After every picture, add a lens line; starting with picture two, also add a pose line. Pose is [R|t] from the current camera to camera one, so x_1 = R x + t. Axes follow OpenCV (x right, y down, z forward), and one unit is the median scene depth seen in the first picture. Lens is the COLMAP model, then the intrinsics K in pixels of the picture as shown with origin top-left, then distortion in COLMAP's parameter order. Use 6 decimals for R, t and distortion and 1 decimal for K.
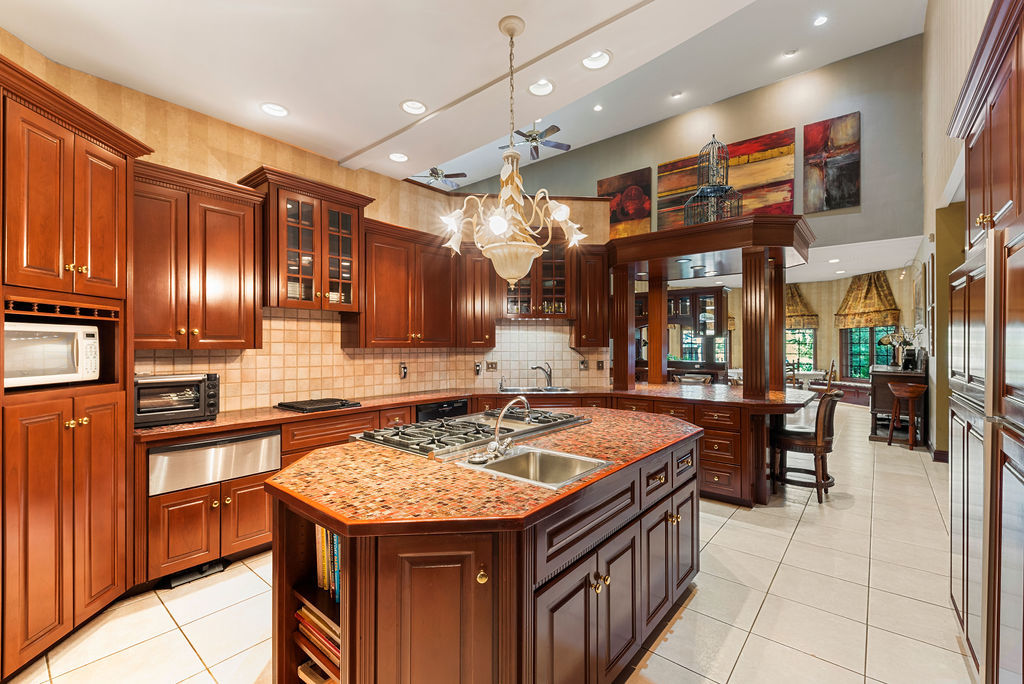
lens RADIAL K [[430.1, 0, 515.0], [0, 430.1, 342.5], [0, 0, 1]] dist [-0.001748, -0.000148]
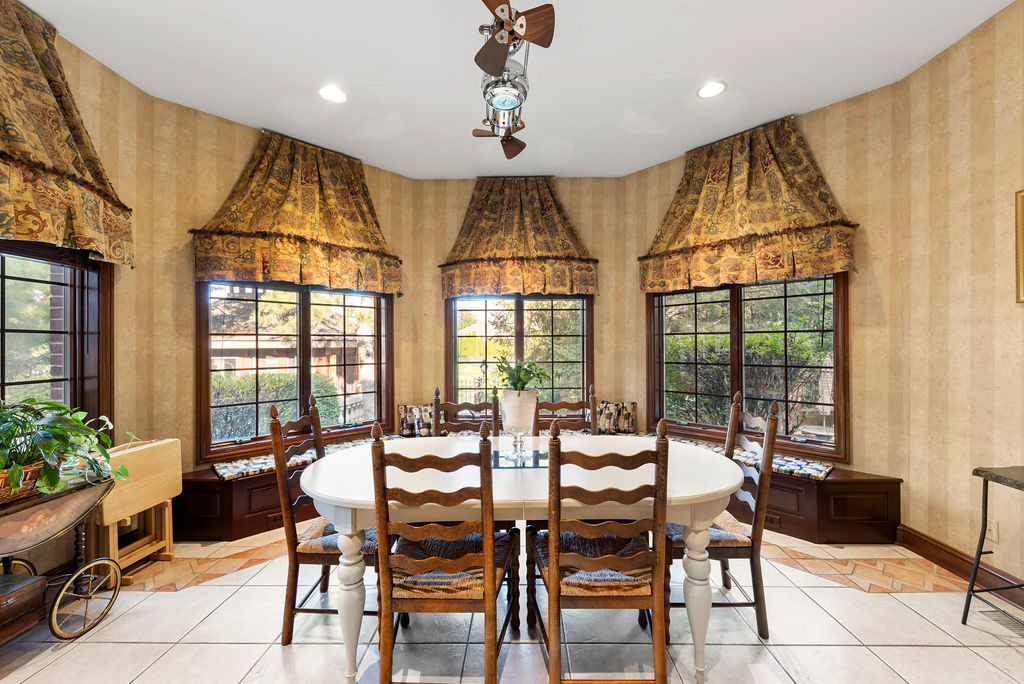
lens RADIAL K [[395.9, 0, 513.9], [0, 395.9, 342.1], [0, 0, 1]] dist [0.001053, 0.000030]
pose [[0.778885, -0.006204, 0.627137, 0.429847], [0.006881, 0.999975, 0.001347, 0.007780], [-0.627130, 0.003266, 0.778908, 0.784254]]
